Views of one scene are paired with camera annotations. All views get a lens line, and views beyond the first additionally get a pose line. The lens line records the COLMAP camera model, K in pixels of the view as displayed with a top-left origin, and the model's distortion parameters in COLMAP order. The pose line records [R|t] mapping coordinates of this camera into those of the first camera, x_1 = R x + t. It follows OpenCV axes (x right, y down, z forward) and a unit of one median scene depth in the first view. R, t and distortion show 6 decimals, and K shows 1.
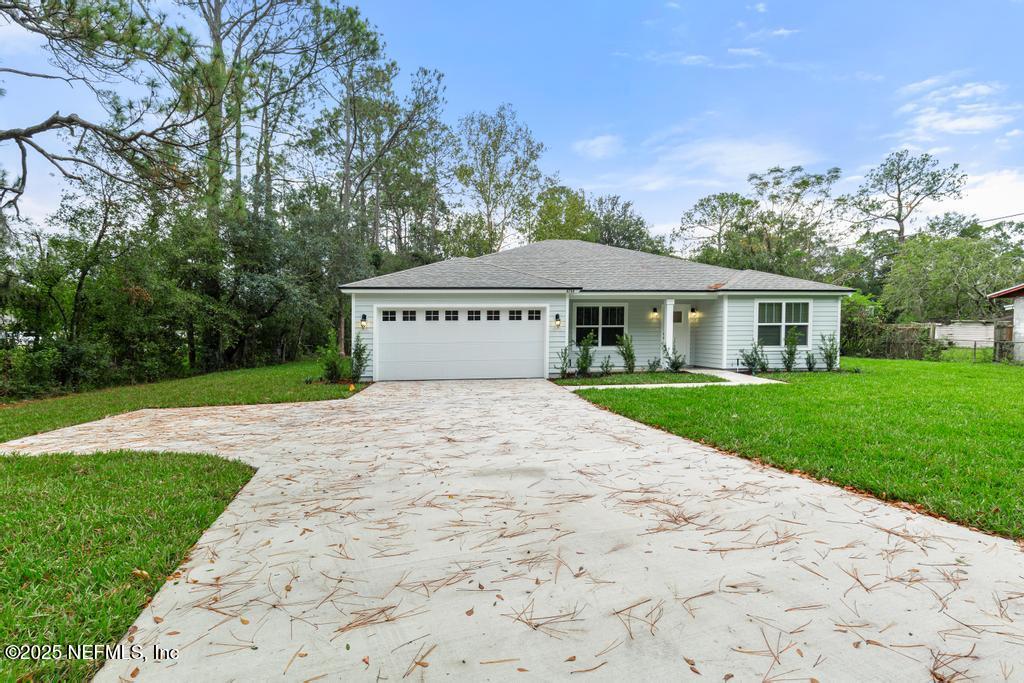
lens RADIAL K [[468.3, 0, 506.3], [0, 468.3, 338.5], [0, 0, 1]] dist [0.001804, 0.000713]
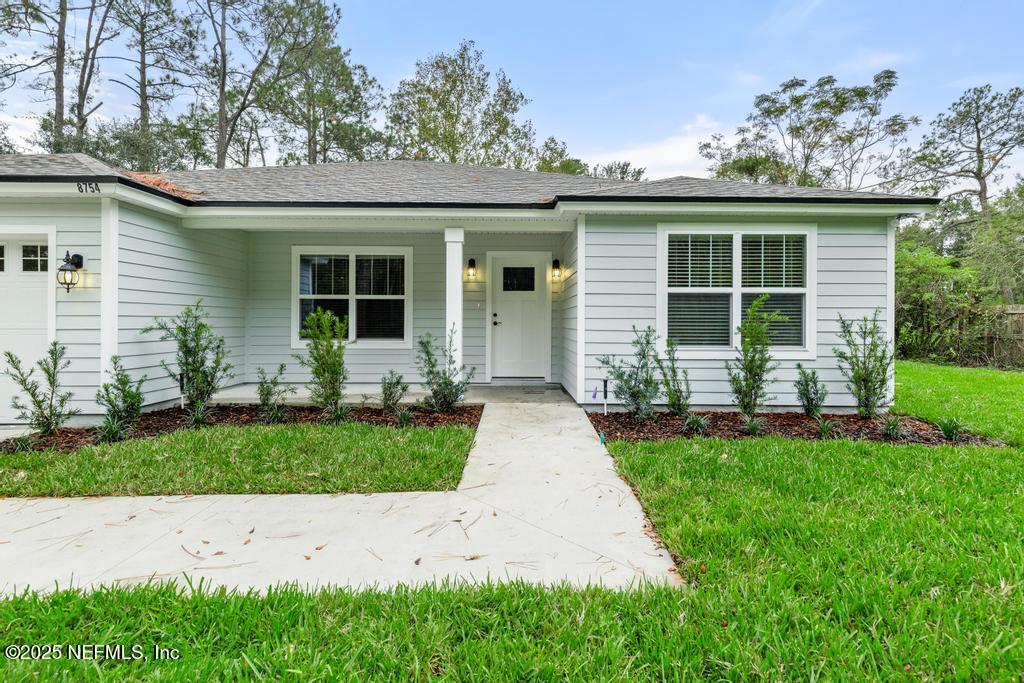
lens RADIAL K [[452.0, 0, 512.8], [0, 452.0, 307.2], [0, 0, 1]] dist [0.000644, 0.000303]
pose [[0.995777, 0.008566, -0.091408, 0.438680], [-0.011924, 0.999271, -0.036257, -0.001125], [0.091031, 0.037194, 0.995153, 0.608835]]
